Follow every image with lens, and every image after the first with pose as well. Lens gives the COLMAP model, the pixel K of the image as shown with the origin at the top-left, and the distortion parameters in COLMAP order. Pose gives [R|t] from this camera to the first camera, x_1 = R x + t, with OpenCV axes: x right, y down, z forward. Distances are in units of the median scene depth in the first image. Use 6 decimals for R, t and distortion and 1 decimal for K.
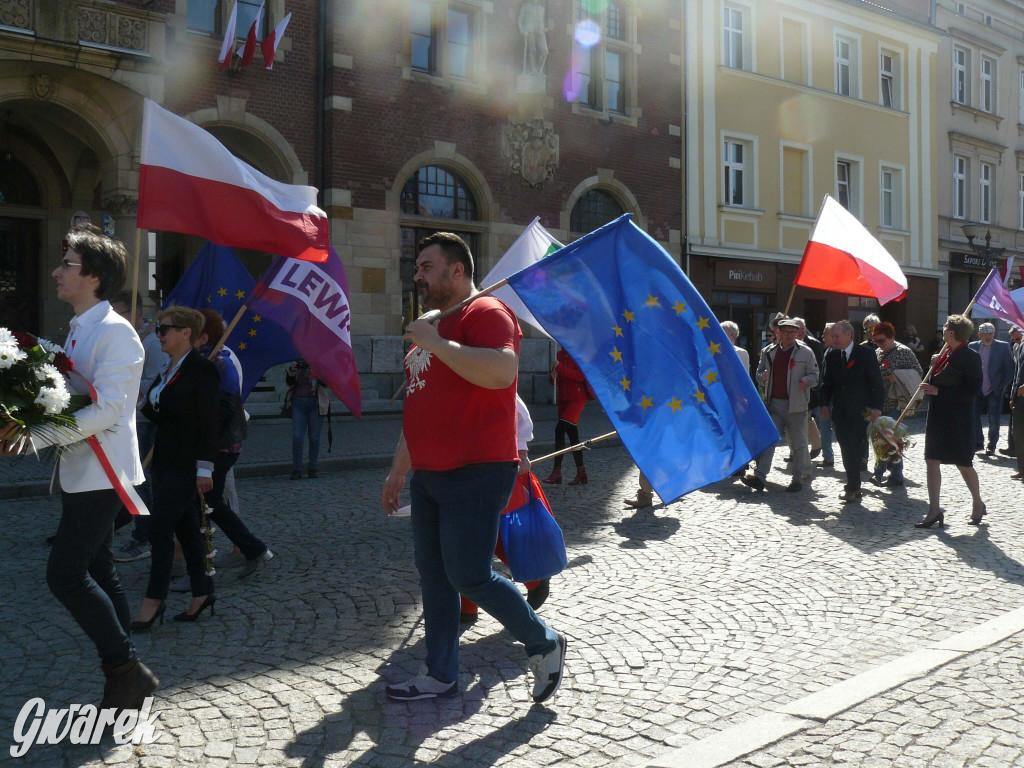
lens RADIAL K [[1110.4, 0, 507.4], [0, 1110.4, 392.3], [0, 0, 1]] dist [-0.183496, 0.214909]
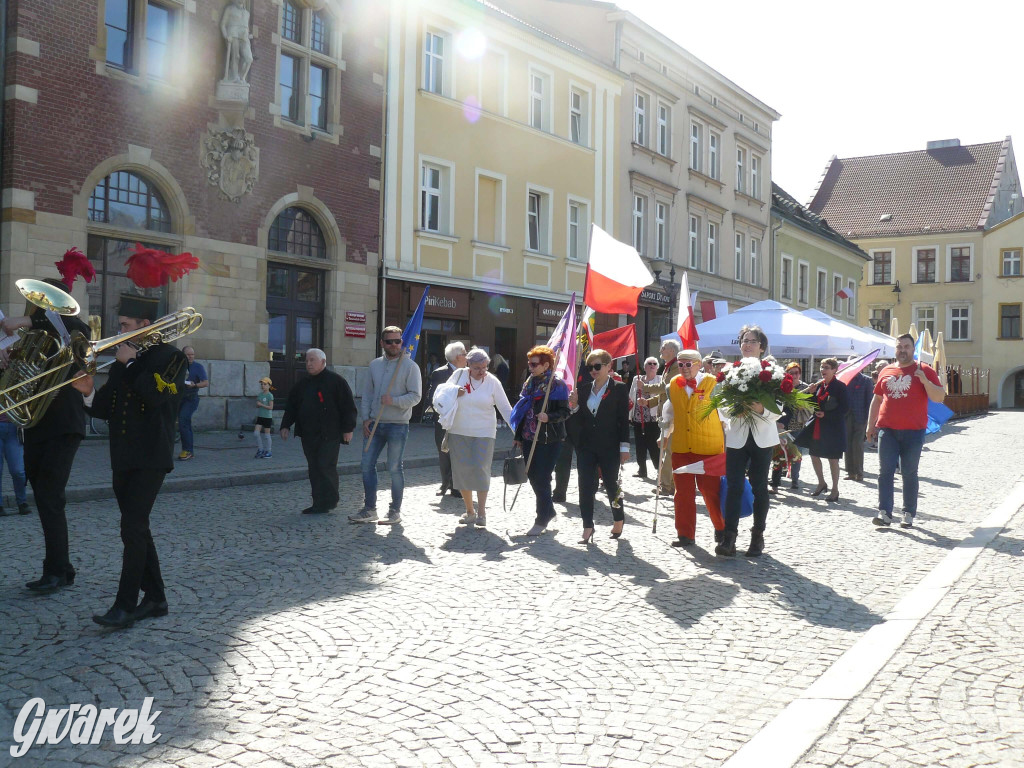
lens RADIAL K [[1110.4, 0, 507.4], [0, 1110.4, 392.3], [0, 0, 1]] dist [-0.183496, 0.214909]
pose [[0.952829, 0.015905, 0.303091, -0.029797], [-0.008793, 0.999653, -0.024815, -0.000570], [-0.303381, 0.020979, 0.952638, 0.035718]]
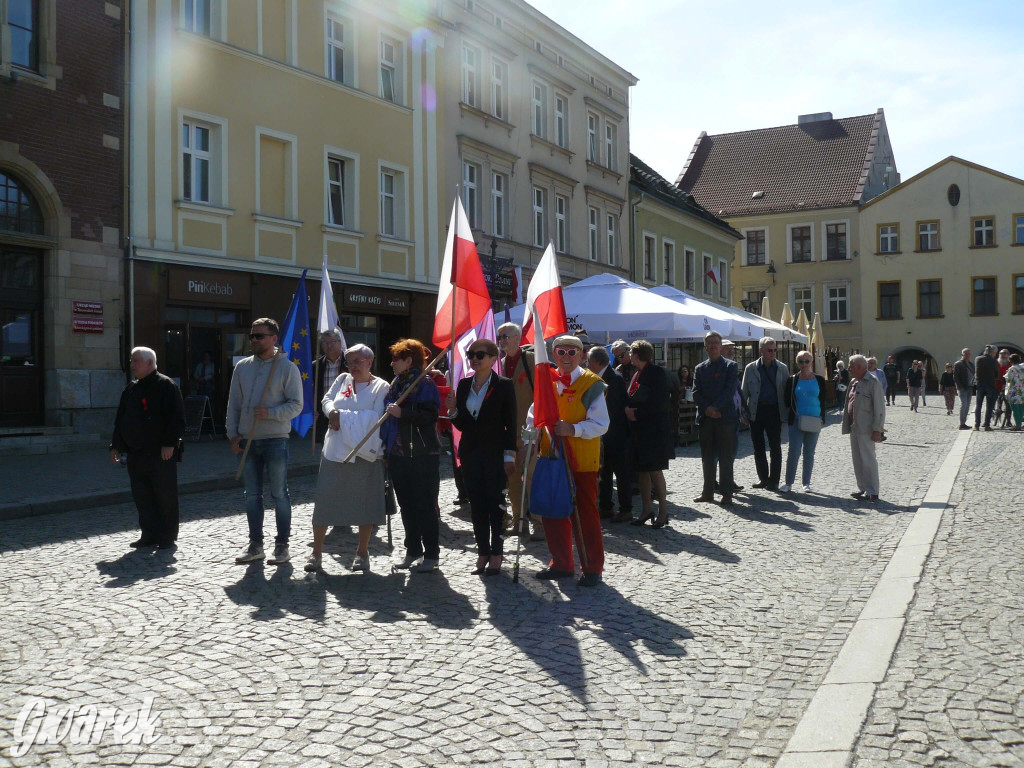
lens RADIAL K [[1110.4, 0, 507.4], [0, 1110.4, 392.3], [0, 0, 1]] dist [-0.183496, 0.214909]
pose [[0.918430, -0.015730, 0.395271, 0.108259], [0.026018, 0.999448, -0.020681, -0.007059], [-0.394728, 0.029278, 0.918332, 0.190191]]
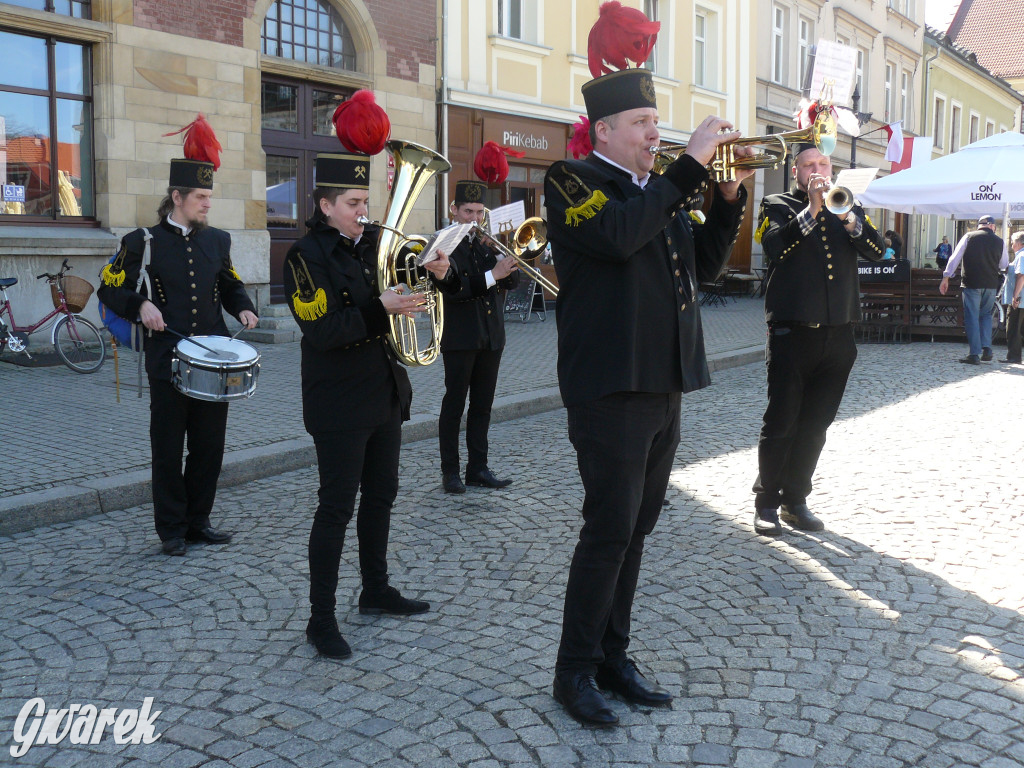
lens RADIAL K [[1110.4, 0, 507.4], [0, 1110.4, 392.3], [0, 0, 1]] dist [-0.183496, 0.214909]
pose [[0.969255, -0.022599, 0.245017, 0.035672], [-0.001166, 0.995340, 0.096416, -0.016692], [-0.246054, -0.093737, 0.964713, 0.355279]]
